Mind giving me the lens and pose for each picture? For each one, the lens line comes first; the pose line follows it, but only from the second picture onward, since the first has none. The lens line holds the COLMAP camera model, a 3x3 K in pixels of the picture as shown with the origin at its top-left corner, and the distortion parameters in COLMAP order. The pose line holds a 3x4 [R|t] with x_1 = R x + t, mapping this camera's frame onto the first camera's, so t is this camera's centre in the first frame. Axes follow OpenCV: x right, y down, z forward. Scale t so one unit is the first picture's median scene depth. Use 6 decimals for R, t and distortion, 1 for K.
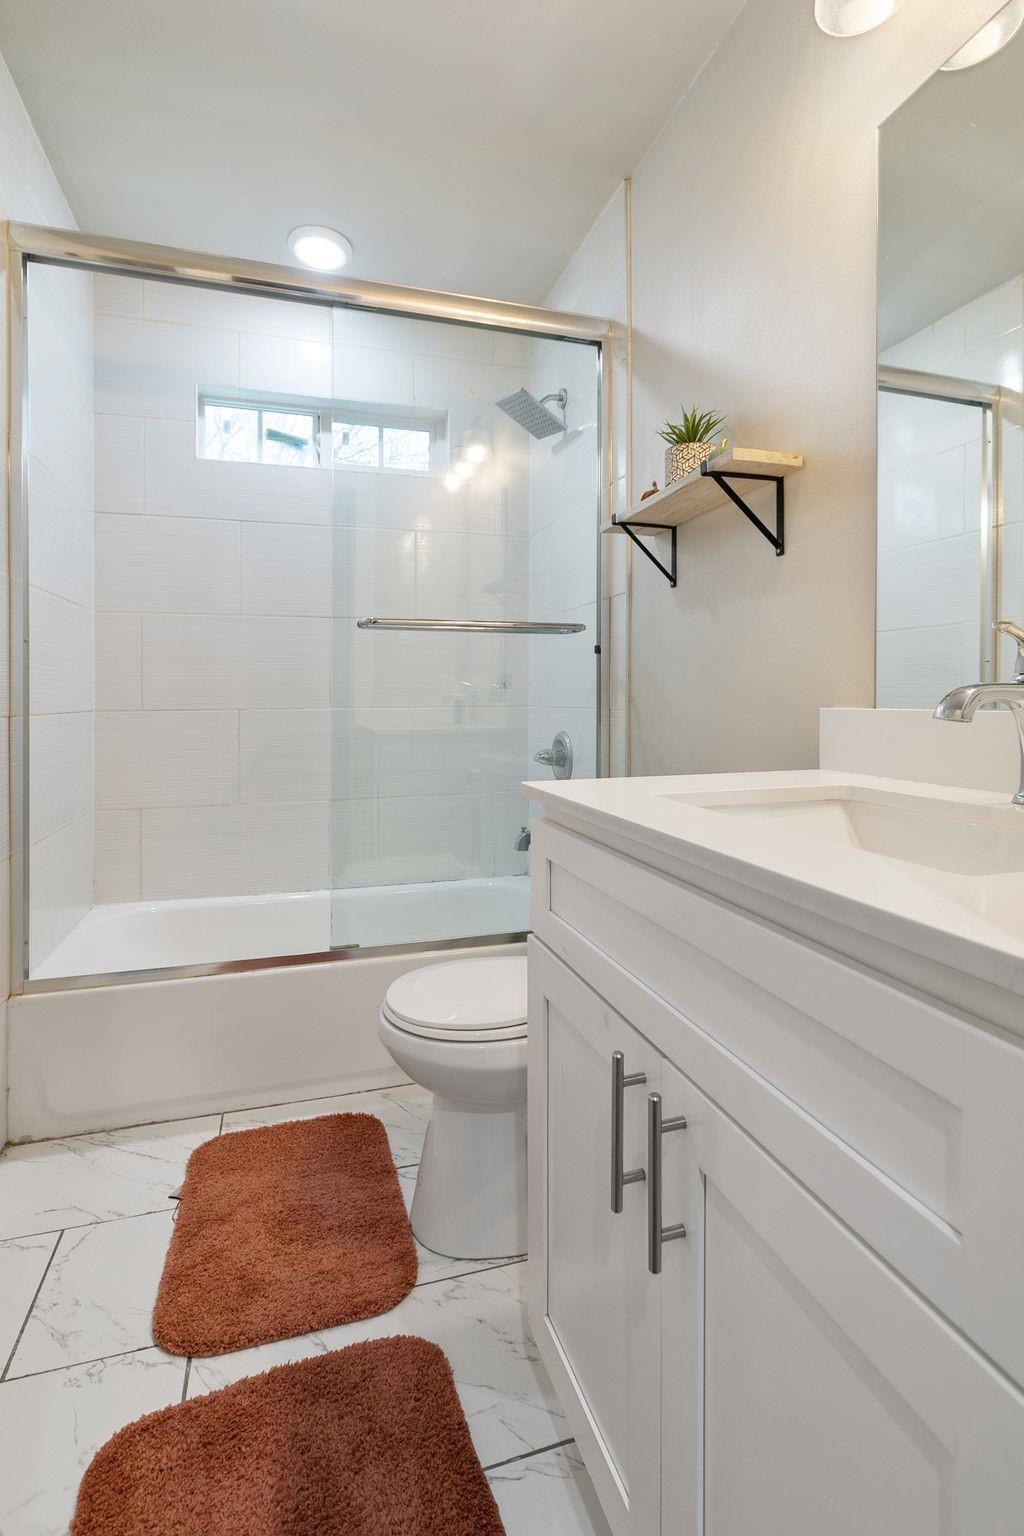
lens RADIAL K [[705.1, 0, 511.2], [0, 705.1, 739.6], [0, 0, 1]] dist [-0.000221, -0.000551]
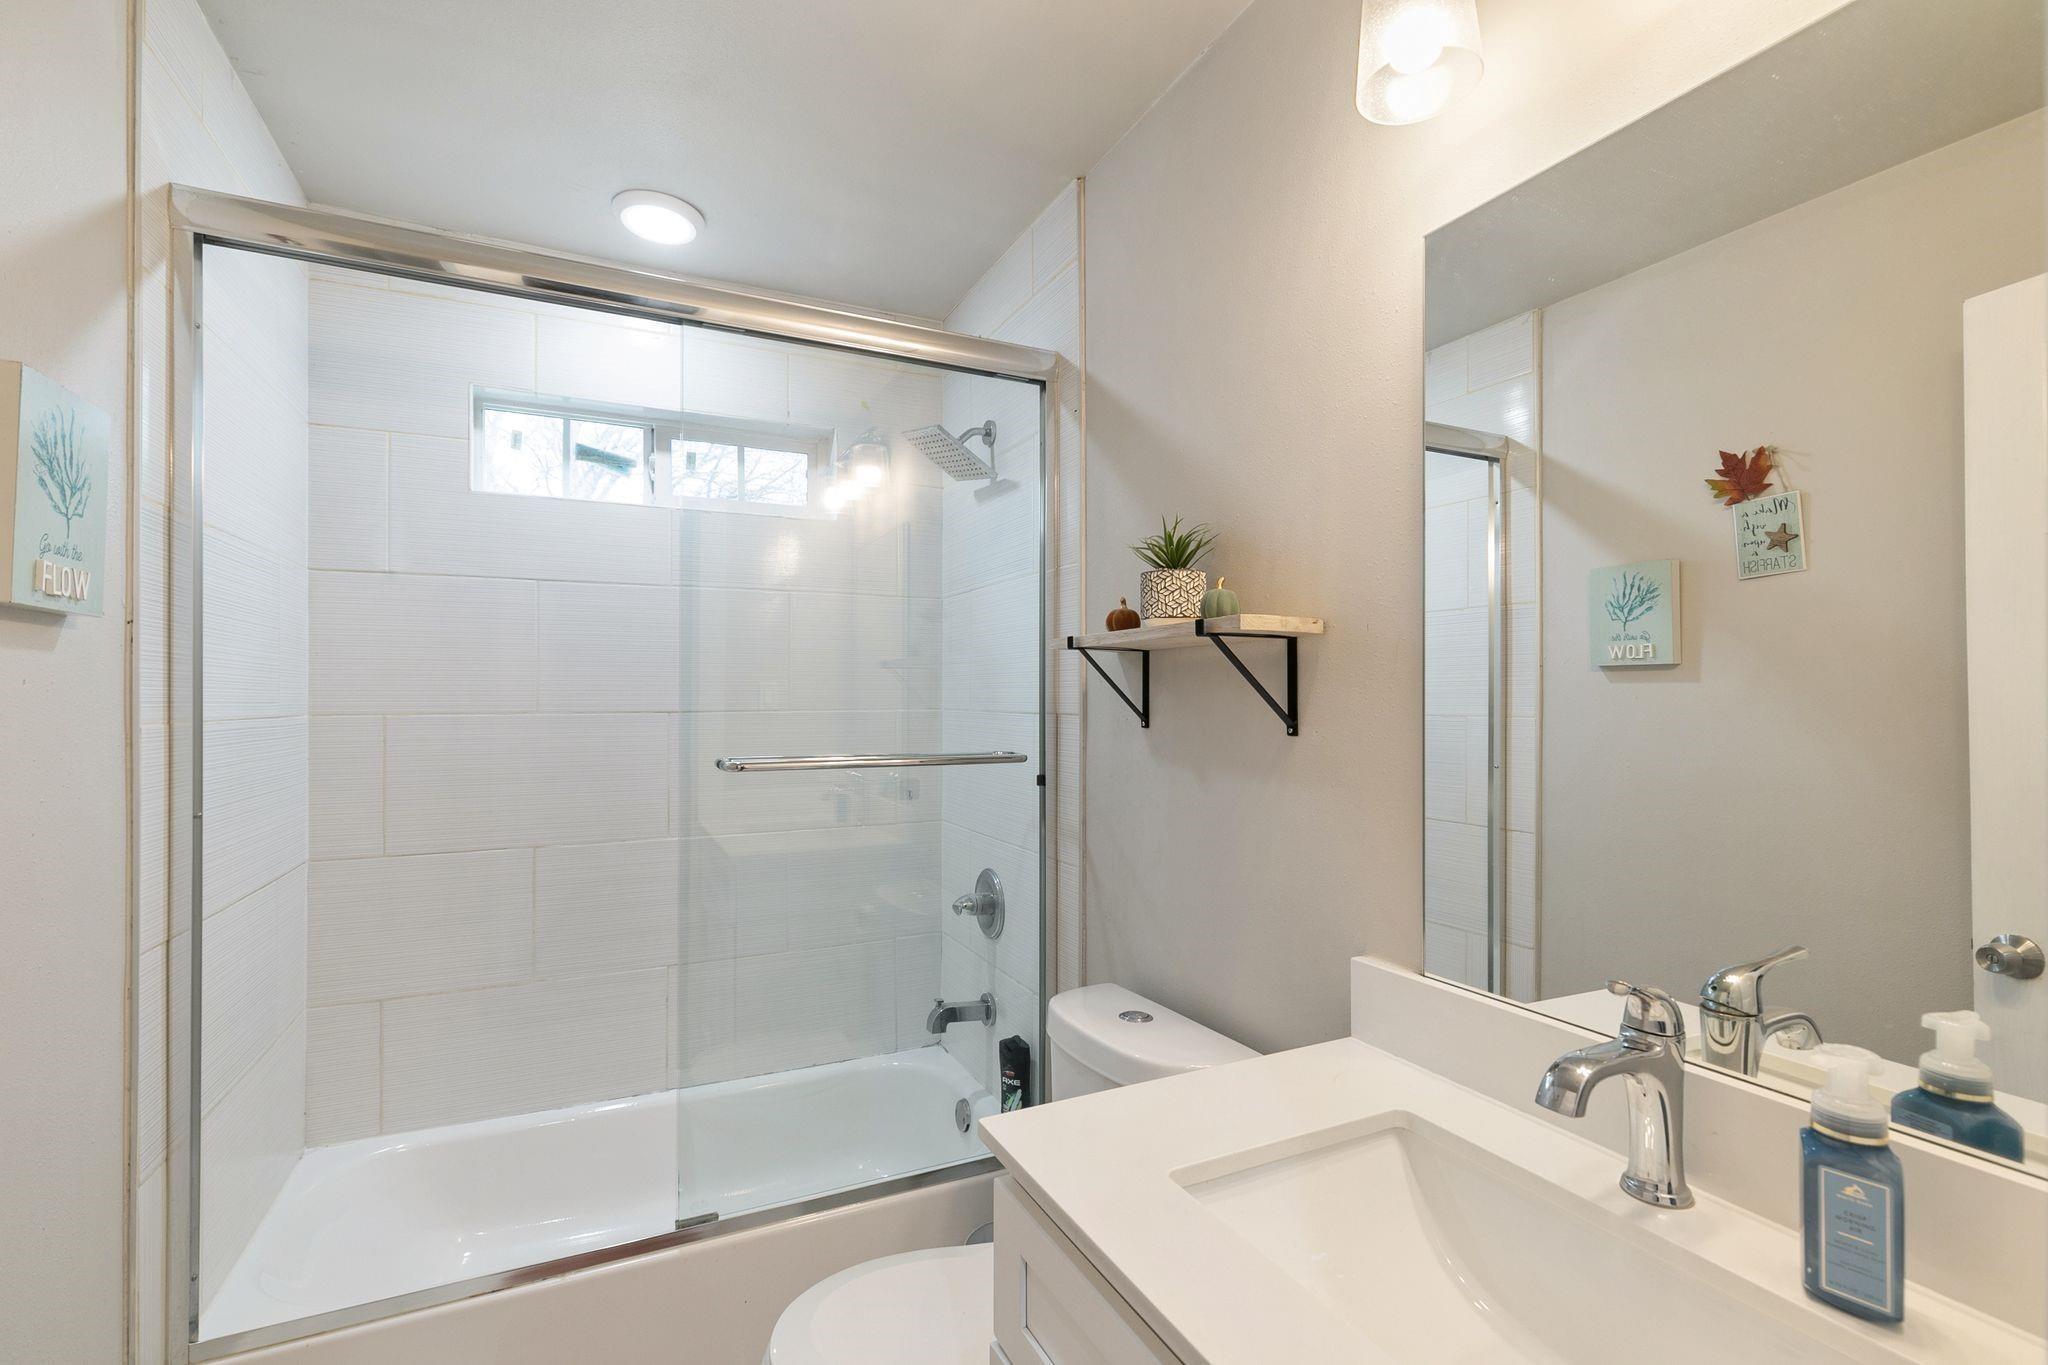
lens RADIAL K [[886.7, 0, 1016.7], [0, 886.7, 713.6], [0, 0, 1]] dist [0.005408, -0.000516]
pose [[0.989182, 0.000050, 0.146696, -0.044423], [0.001138, 0.999967, -0.008013, -0.194220], [-0.146691, 0.008093, 0.989149, 0.052954]]
